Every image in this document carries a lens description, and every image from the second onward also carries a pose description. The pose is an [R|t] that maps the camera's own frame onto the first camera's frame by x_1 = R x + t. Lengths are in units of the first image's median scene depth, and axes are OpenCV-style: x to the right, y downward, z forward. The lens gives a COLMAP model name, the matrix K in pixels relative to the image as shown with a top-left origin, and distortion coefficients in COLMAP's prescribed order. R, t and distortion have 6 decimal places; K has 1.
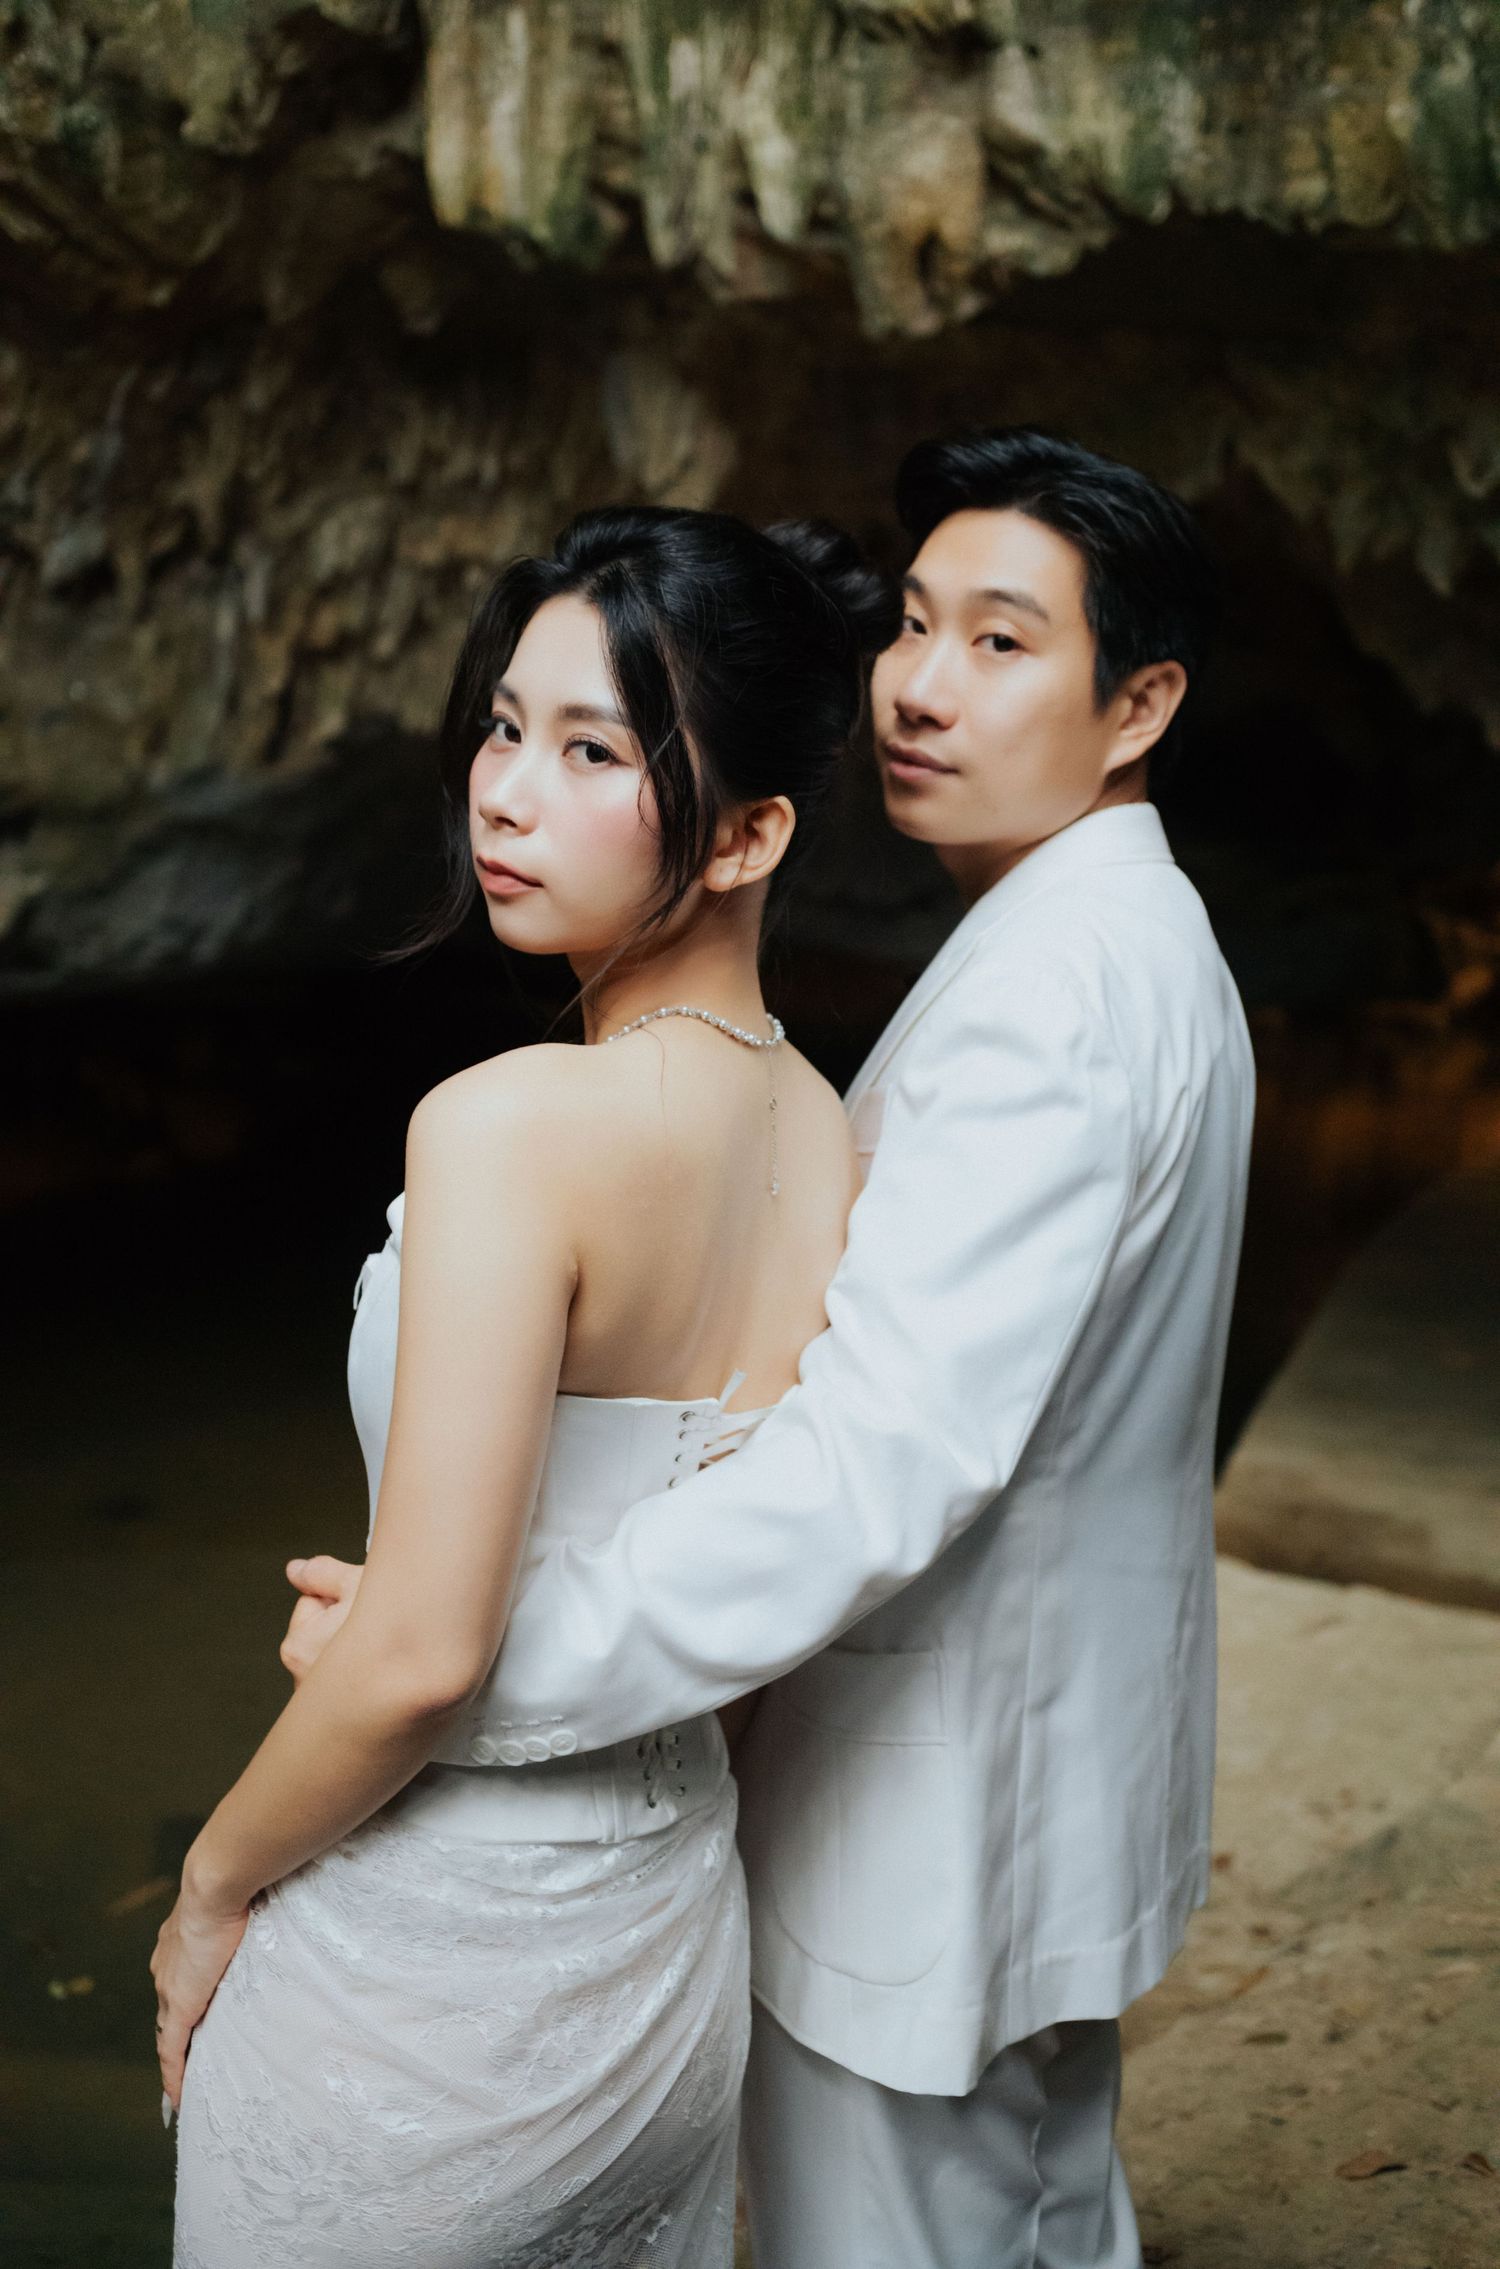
lens RADIAL K [[2306.8, 0, 769.5], [0, 2306.8, 1118.8], [0, 0, 1]] dist [0.010972, -0.013562]
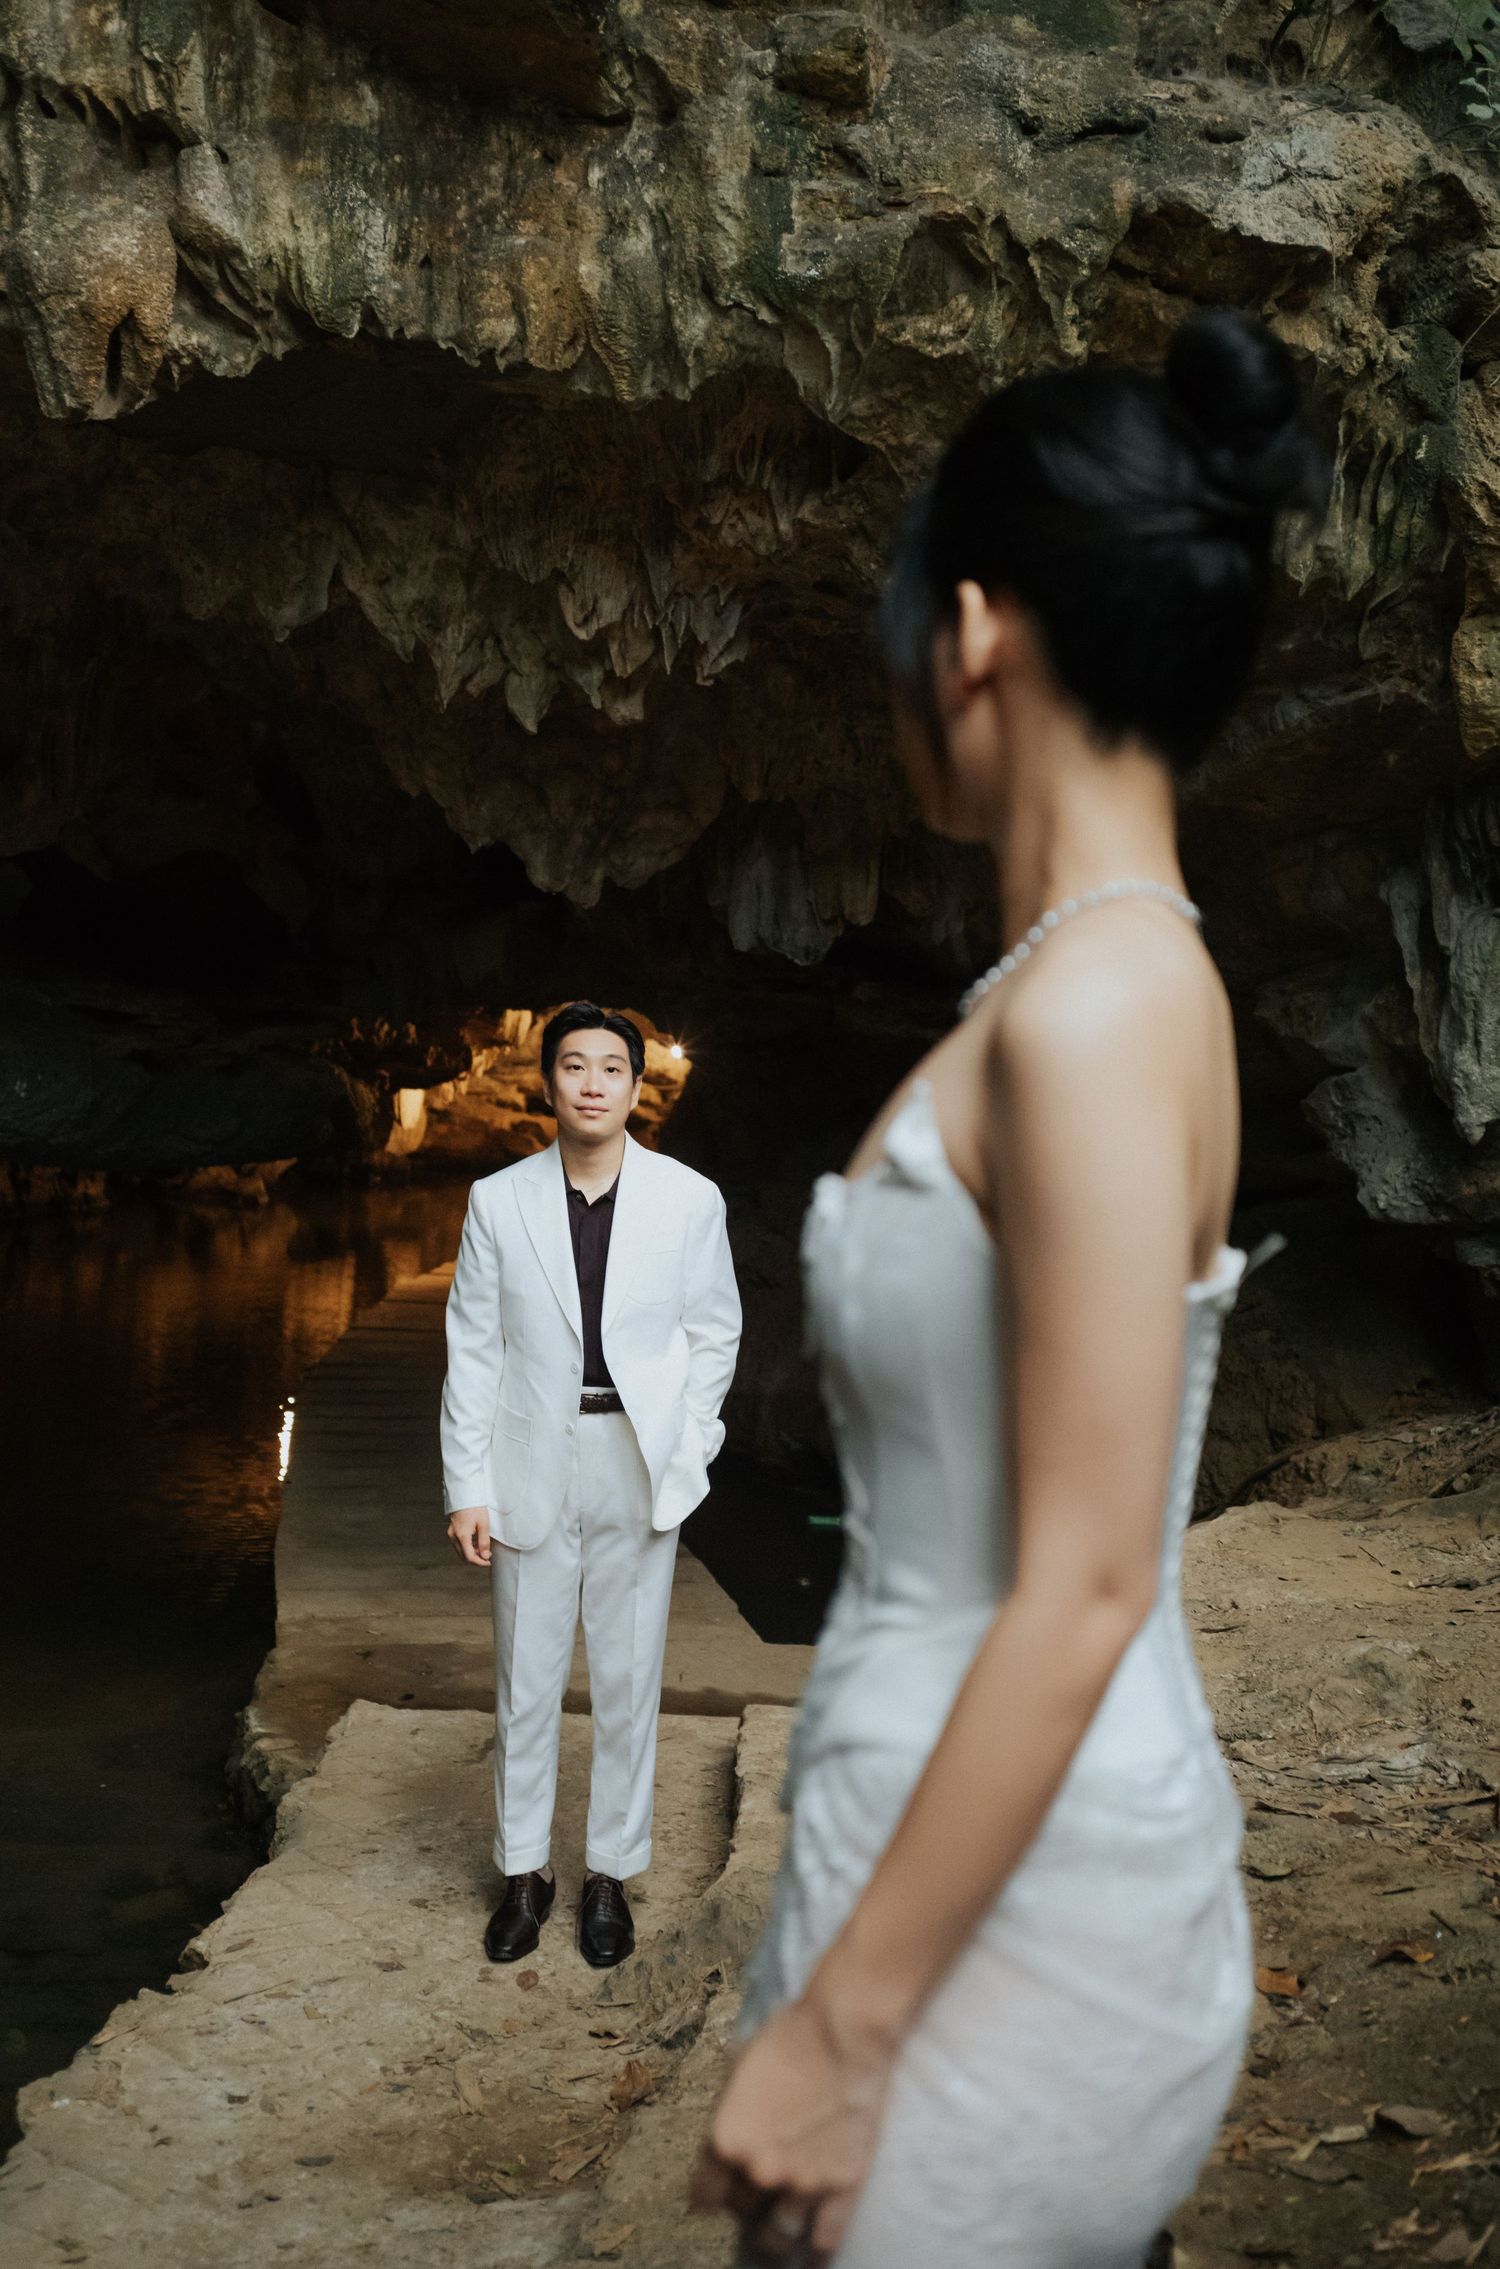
lens RADIAL K [[2352.3, 0, 751.5], [0, 2352.3, 1103.0], [0, 0, 1]] dist [0.007558, -0.008434]
pose [[0.865893, -0.019537, 0.499848, -0.197686], [0.063362, 0.995472, -0.070854, 0.027895], [-0.496201, 0.093023, 0.863210, 0.052831]]
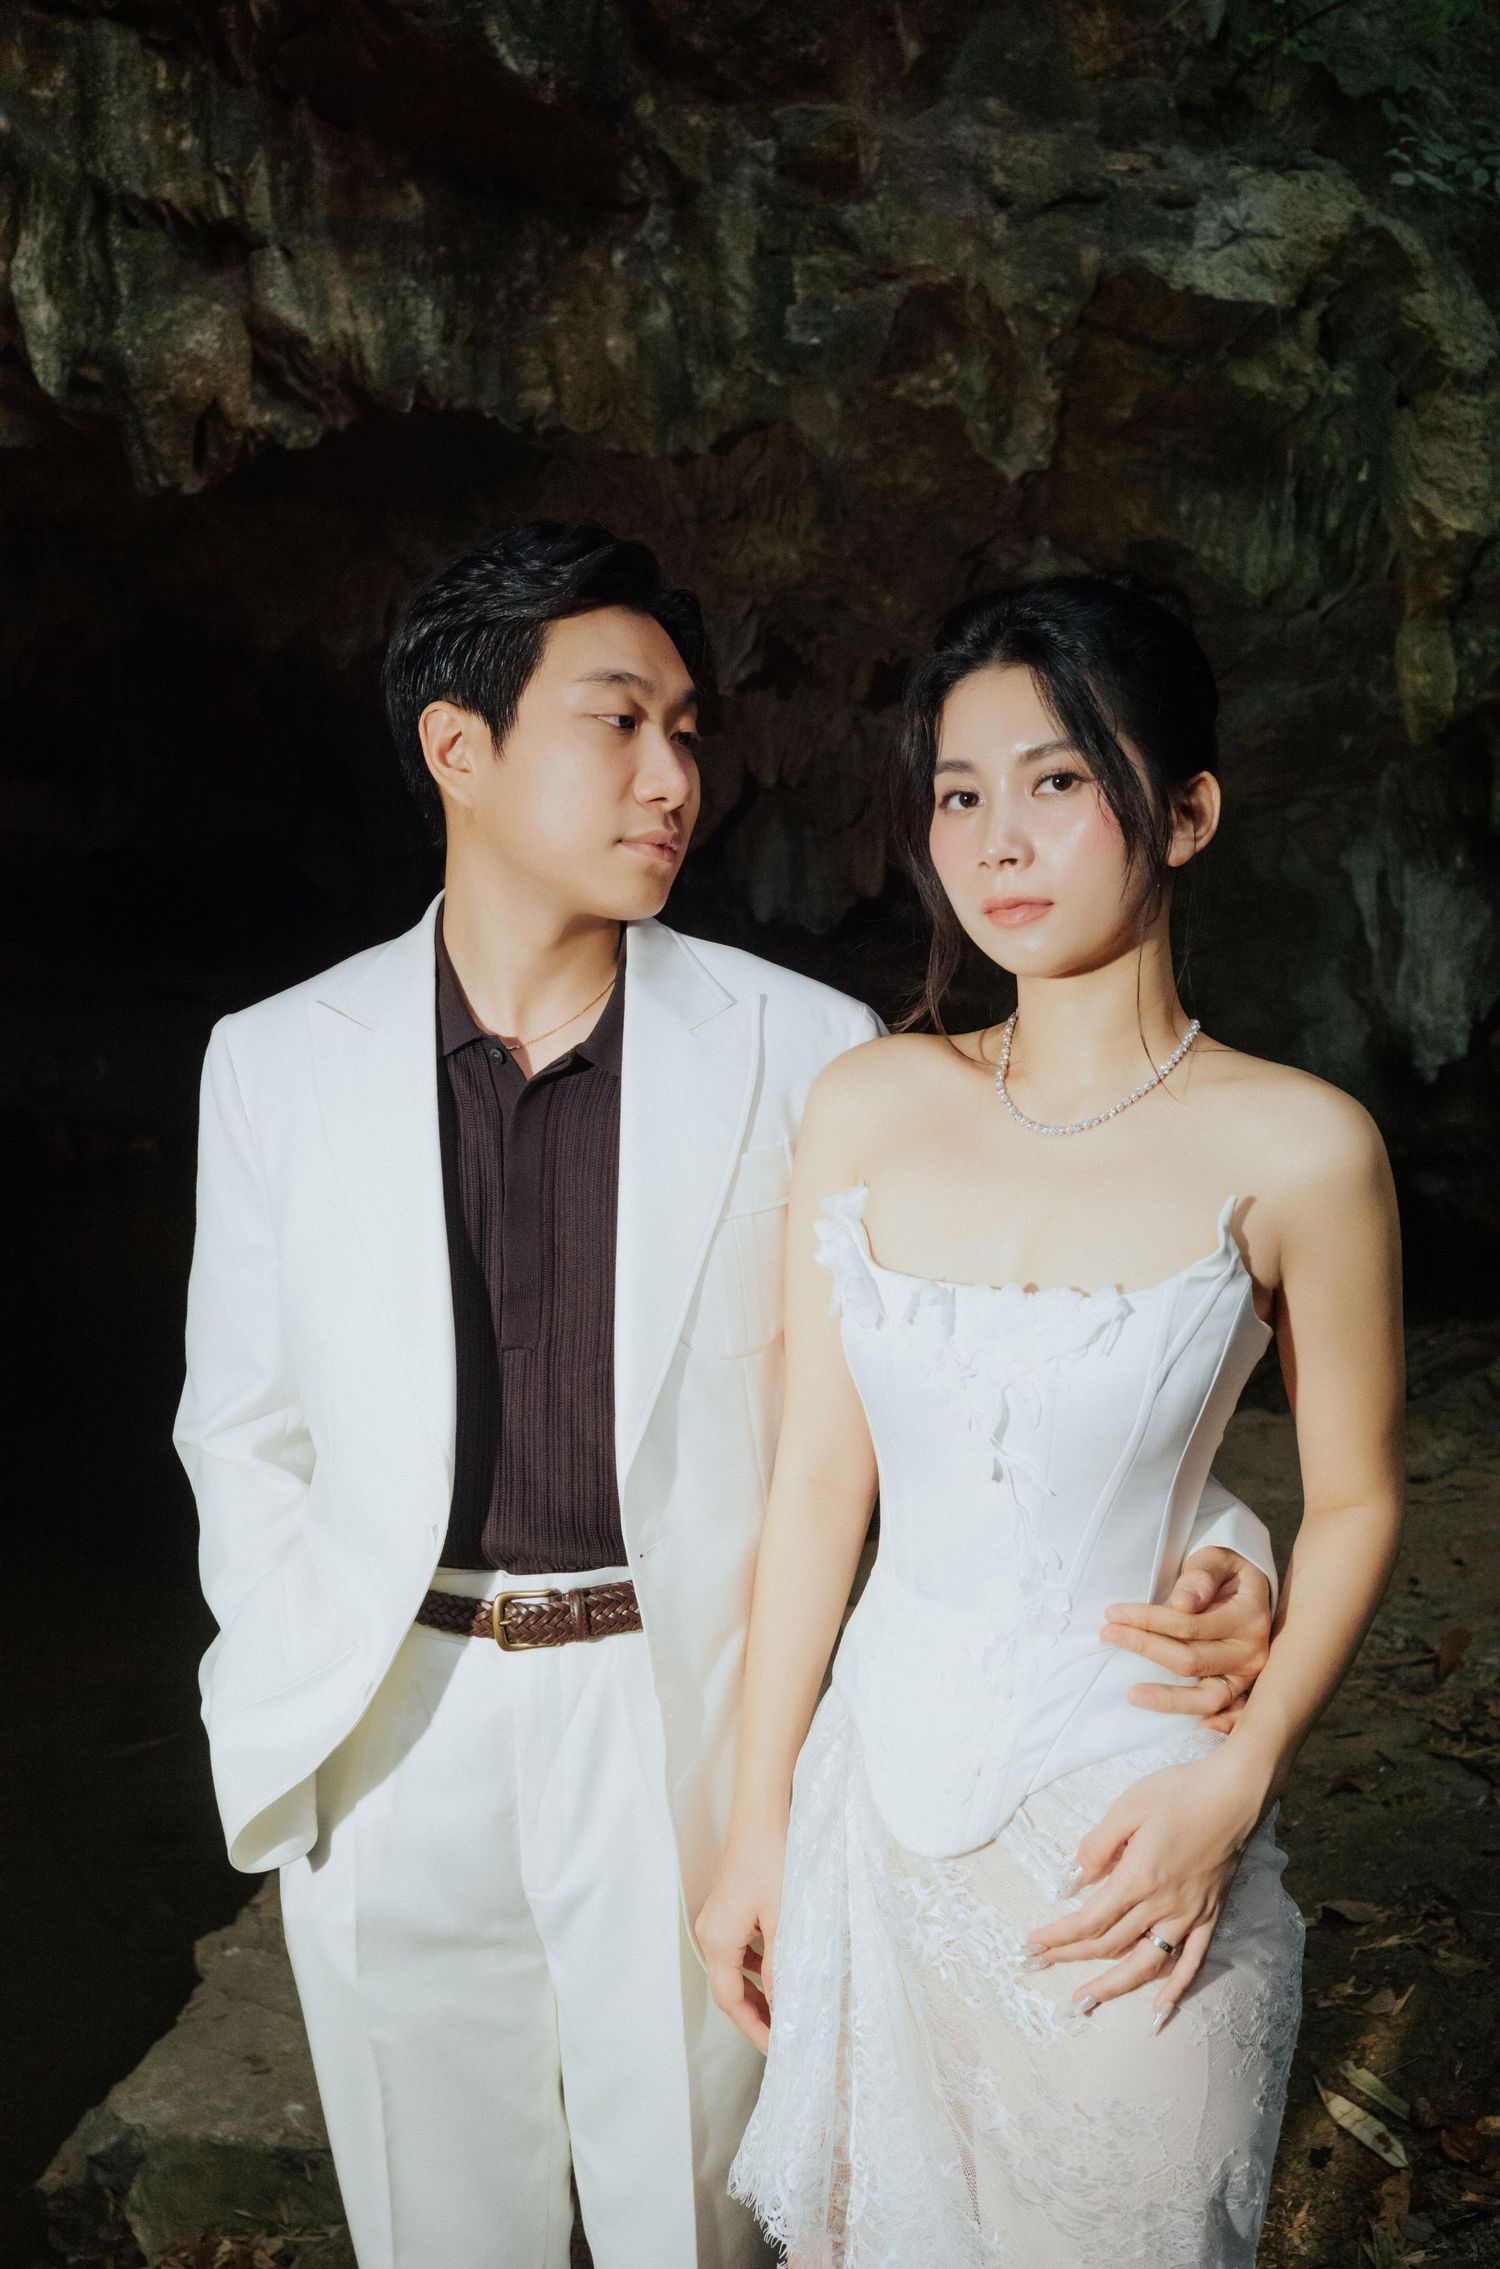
lens RADIAL K [[2280.1, 0, 750.8], [0, 2280.1, 1129.5], [0, 0, 1]] dist [0.007412, -0.013680]
pose [[0.867653, -0.069276, 0.492321, -0.257539], [0.095500, 0.995027, -0.028294, 0.010808], [-0.487913, 0.071566, 0.869954, -0.035895]]
